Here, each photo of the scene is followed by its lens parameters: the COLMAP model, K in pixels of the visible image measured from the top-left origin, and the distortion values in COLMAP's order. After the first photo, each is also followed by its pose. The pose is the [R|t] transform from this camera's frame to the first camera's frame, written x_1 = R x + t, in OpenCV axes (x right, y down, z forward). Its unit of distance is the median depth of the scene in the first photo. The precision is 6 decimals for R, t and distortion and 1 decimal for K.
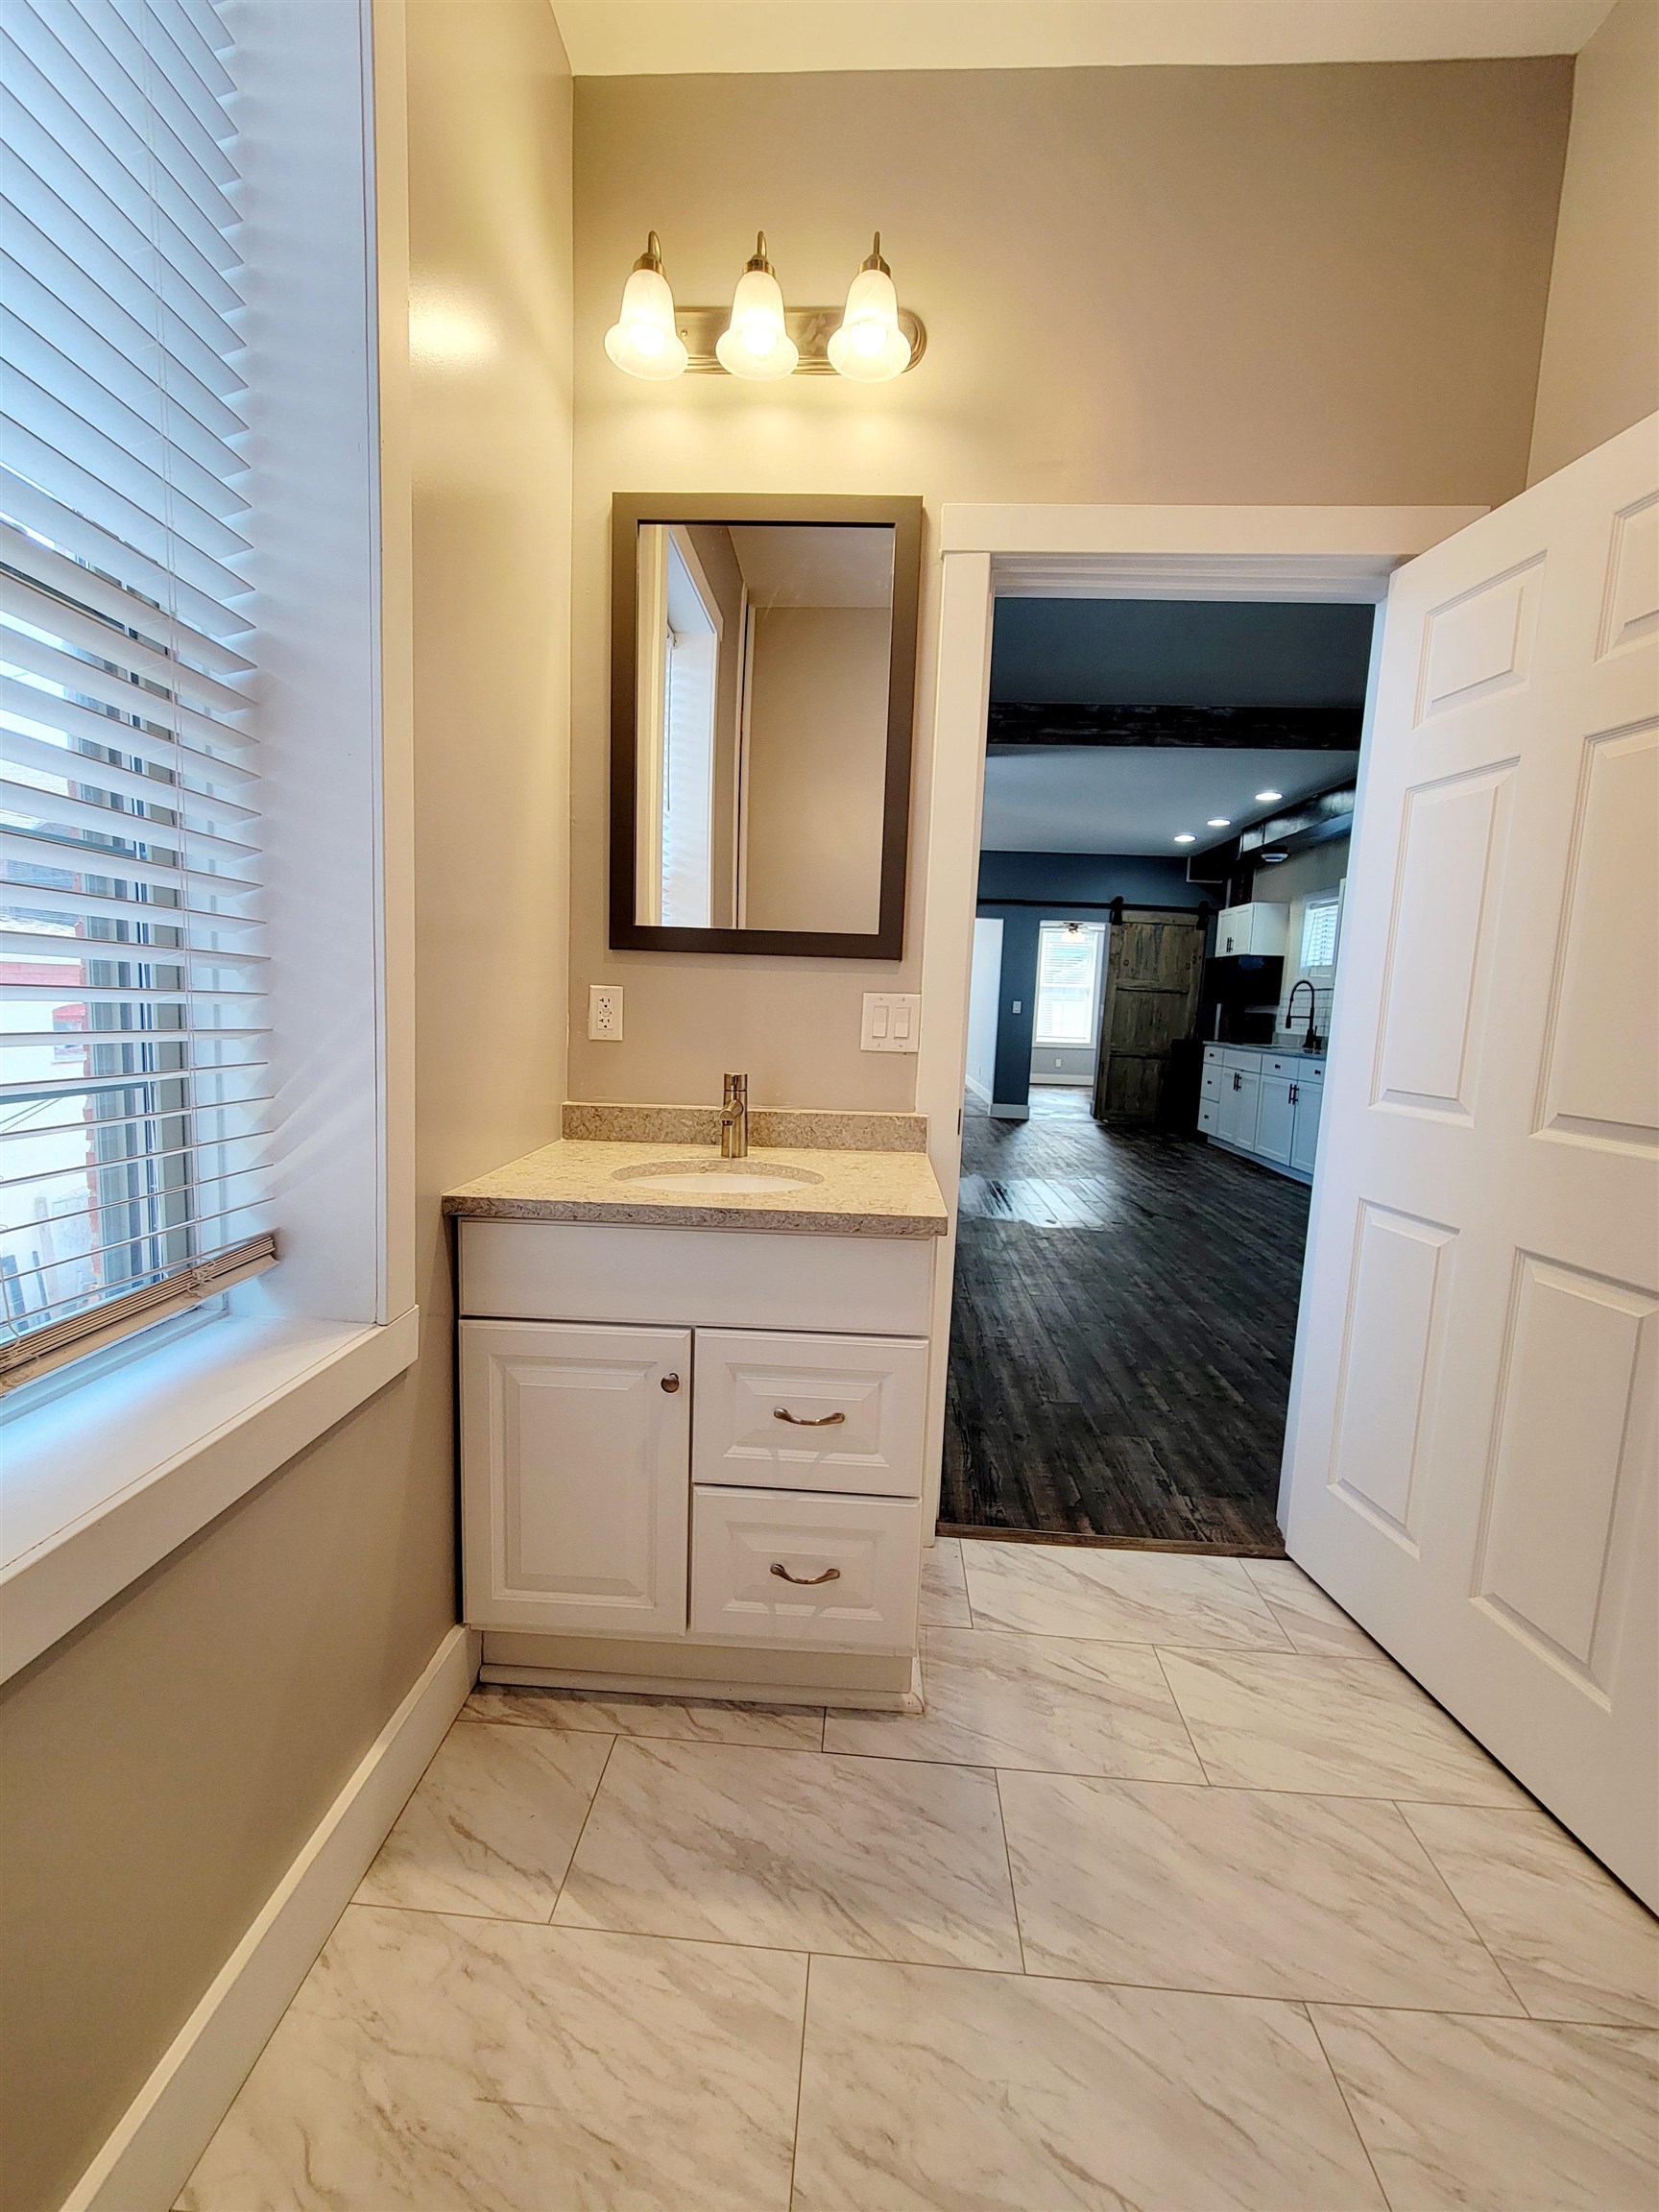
lens RADIAL K [[897.1, 0, 836.8], [0, 897.1, 1101.4], [0, 0, 1]] dist [0.003424, -0.001659]
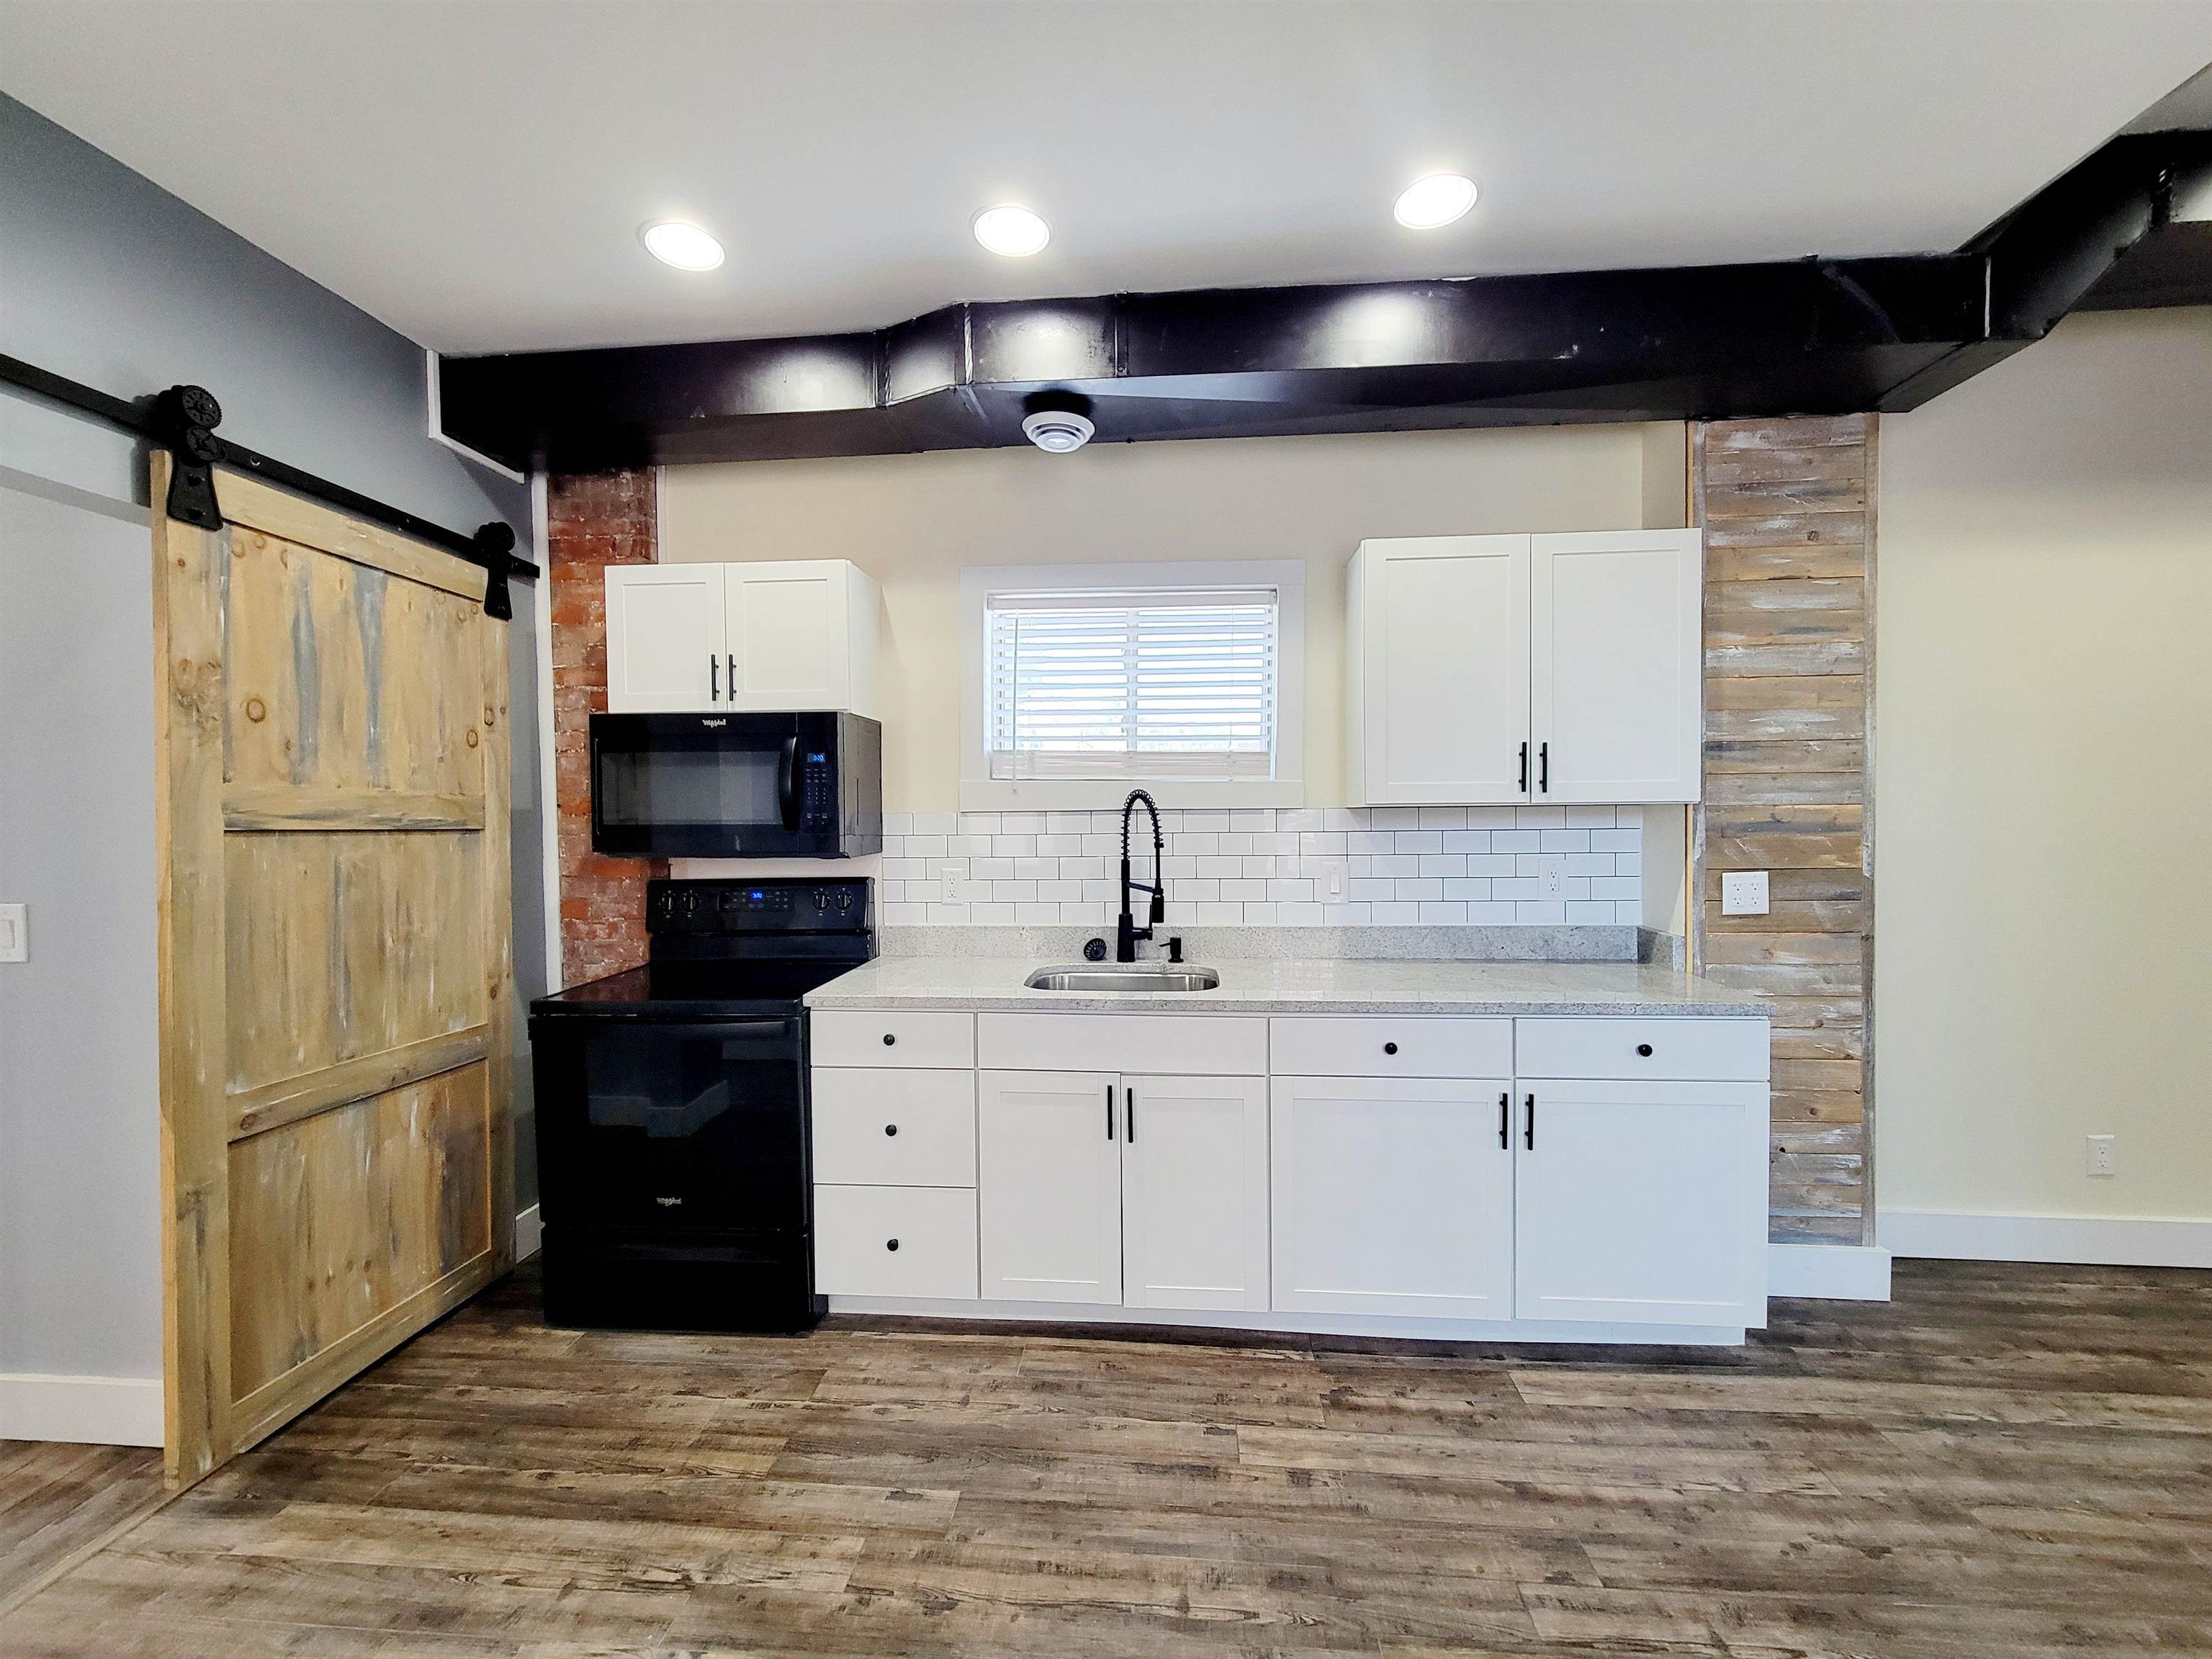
lens RADIAL K [[897.1, 0, 1106.2], [0, 897.1, 834.5], [0, 0, 1]] dist [0.003424, -0.001659]
pose [[0.049013, -0.075054, 0.995974, 0.125572], [0.124850, 0.989812, 0.068446, -0.129333], [-0.990964, 0.120993, 0.057884, 0.891494]]
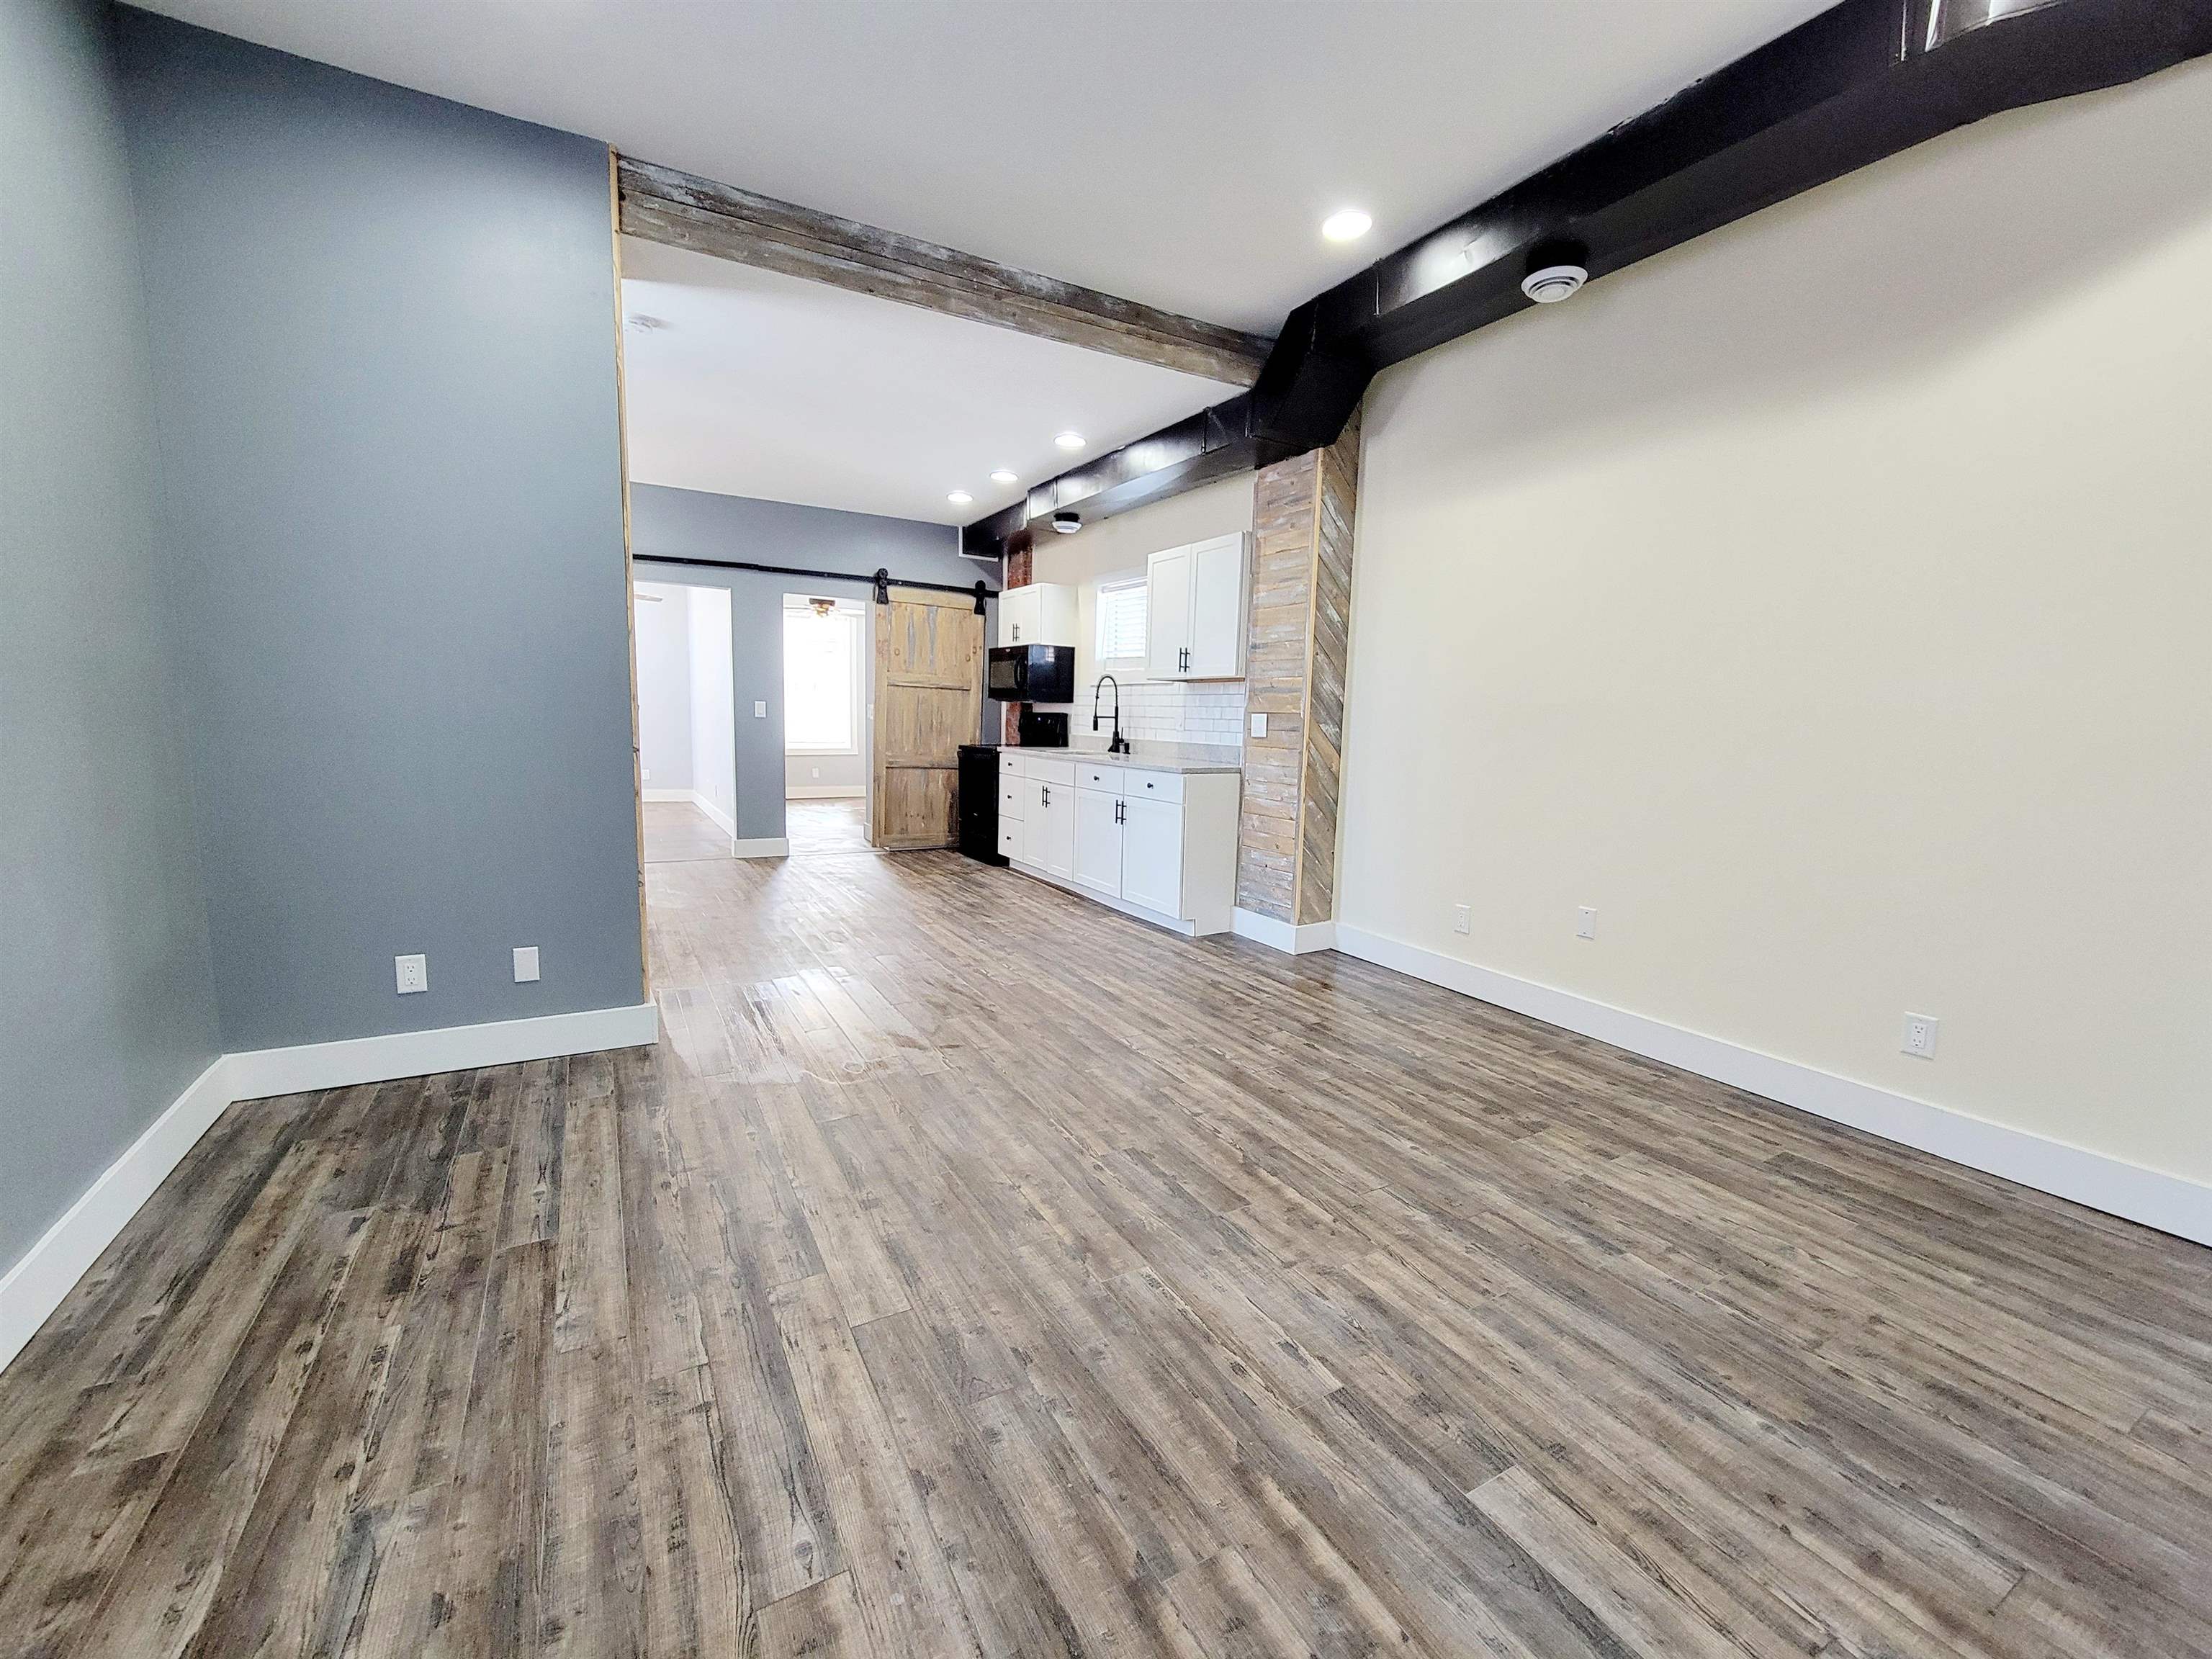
lens RADIAL K [[897.1, 0, 1093.3], [0, 897.1, 829.7], [0, 0, 1]] dist [0.003424, -0.001659]
pose [[0.851103, -0.082825, 0.518424, 0.046130], [0.065137, 0.996507, 0.052268, -0.029327], [-0.520942, -0.010717, 0.853525, 0.245103]]
